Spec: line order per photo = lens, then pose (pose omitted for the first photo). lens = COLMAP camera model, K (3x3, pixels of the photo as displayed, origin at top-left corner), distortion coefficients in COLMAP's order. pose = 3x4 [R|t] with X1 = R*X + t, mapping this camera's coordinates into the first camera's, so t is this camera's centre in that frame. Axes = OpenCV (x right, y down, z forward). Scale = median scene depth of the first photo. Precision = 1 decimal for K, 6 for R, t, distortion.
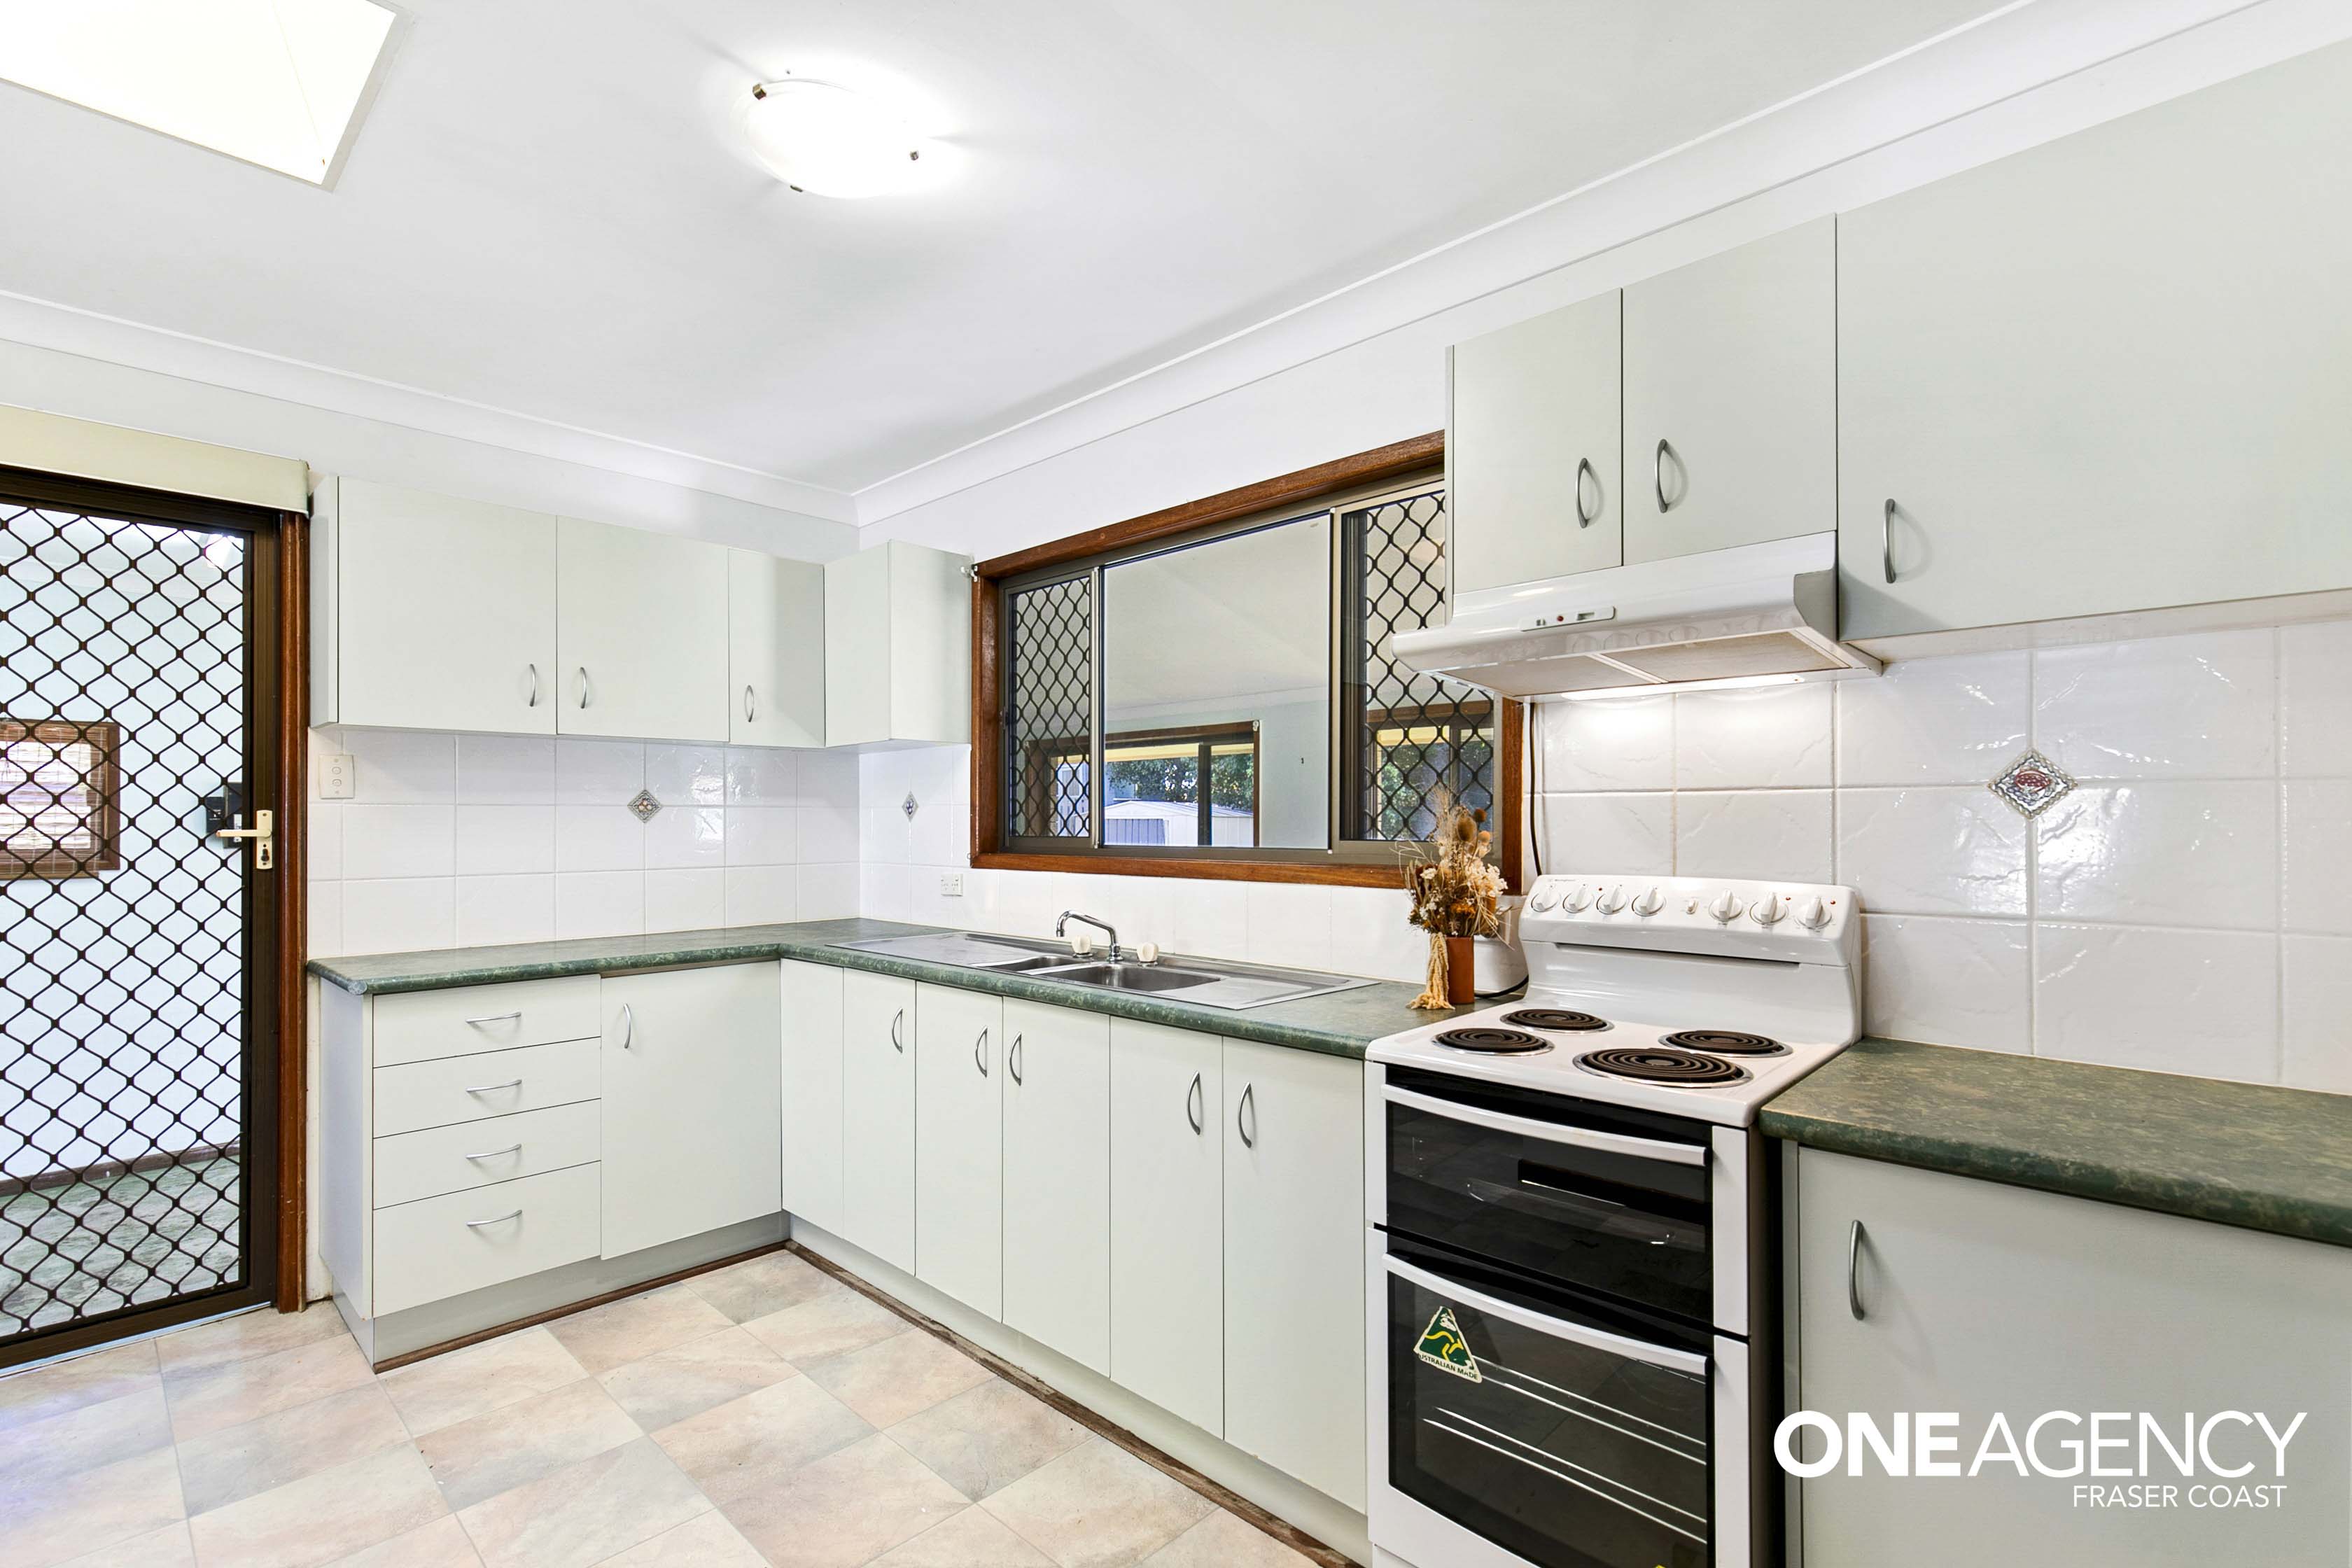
lens RADIAL K [[1062.6, 0, 1167.0], [0, 1062.6, 829.7], [0, 0, 1]] dist [0.015535, 0.000148]
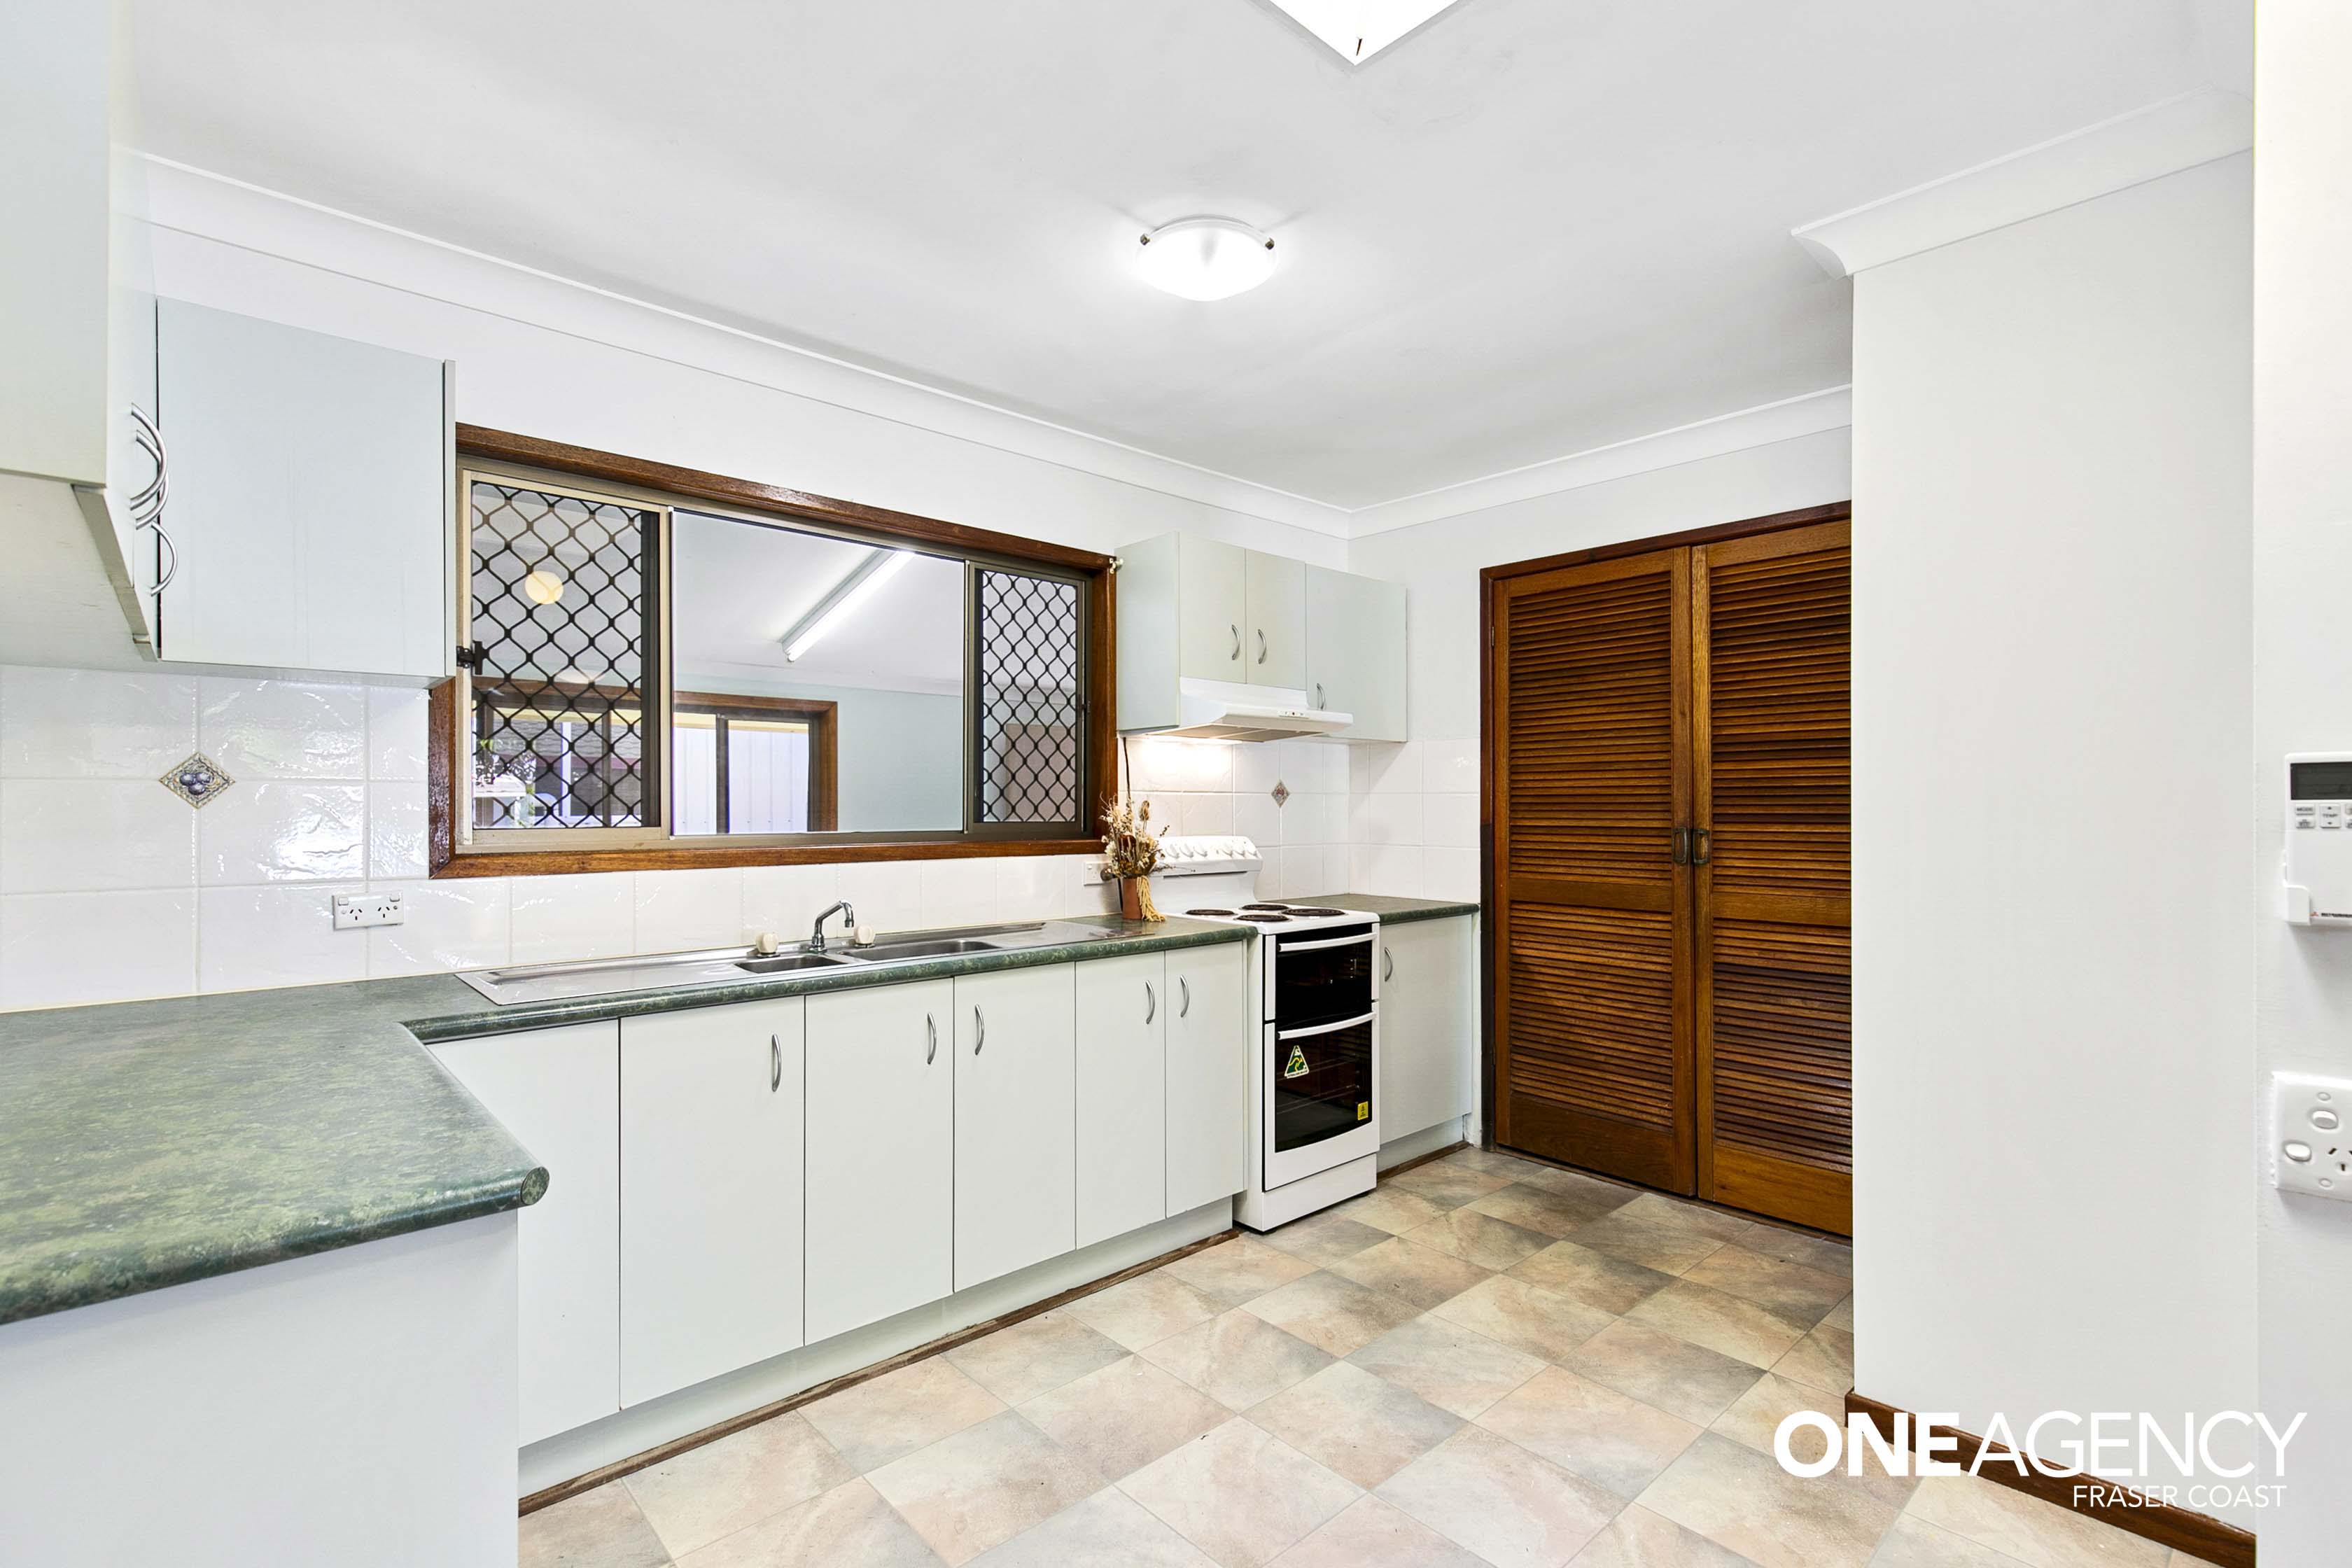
lens RADIAL K [[1102.9, 0, 1176.0], [0, 1102.9, 784.0], [0, 0, 1]] dist [0.018263, 0.000334]
pose [[0.047023, 0.017925, 0.998733, -1.453043], [-0.003578, 0.999836, -0.017777, -0.015215], [-0.998887, -0.002737, 0.047079, 0.870990]]
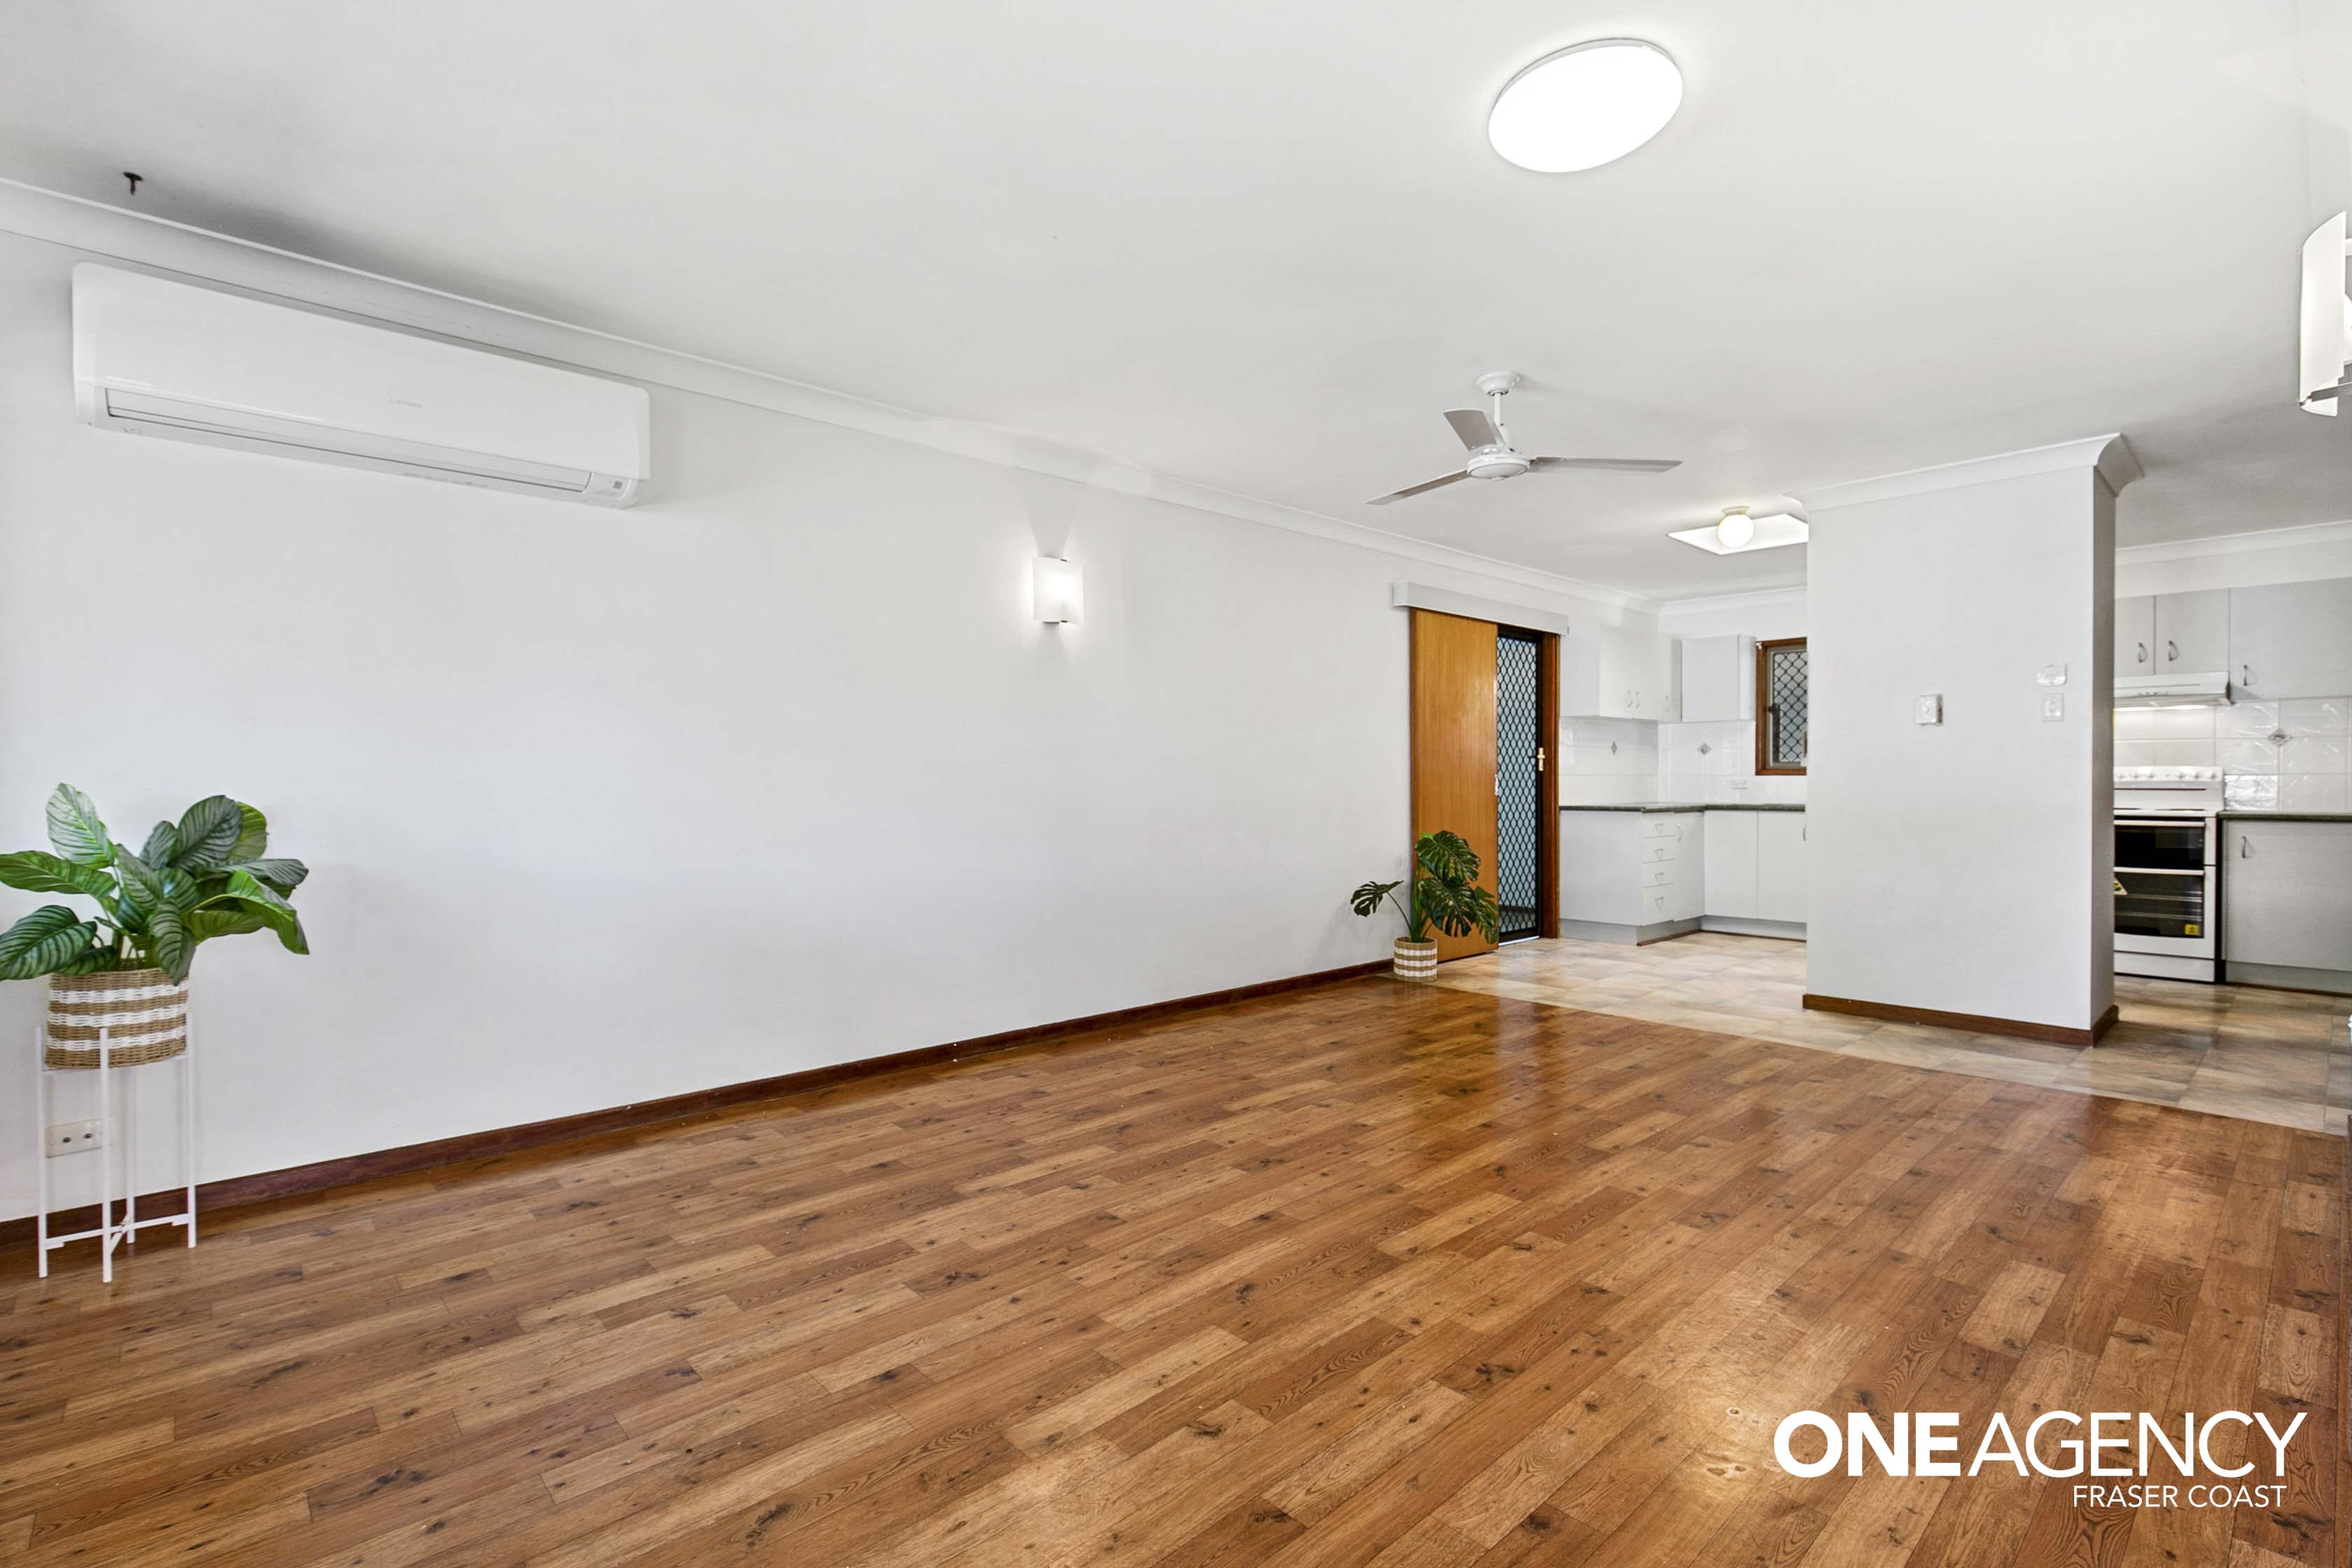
lens RADIAL K [[1102.9, 0, 1176.0], [0, 1102.9, 784.0], [0, 0, 1]] dist [0.018263, 0.000334]
pose [[0.998225, 0.001269, -0.059549, -2.123813], [-0.001475, 0.999993, -0.003403, 0.105195], [0.059544, 0.003485, 0.998220, -2.370233]]
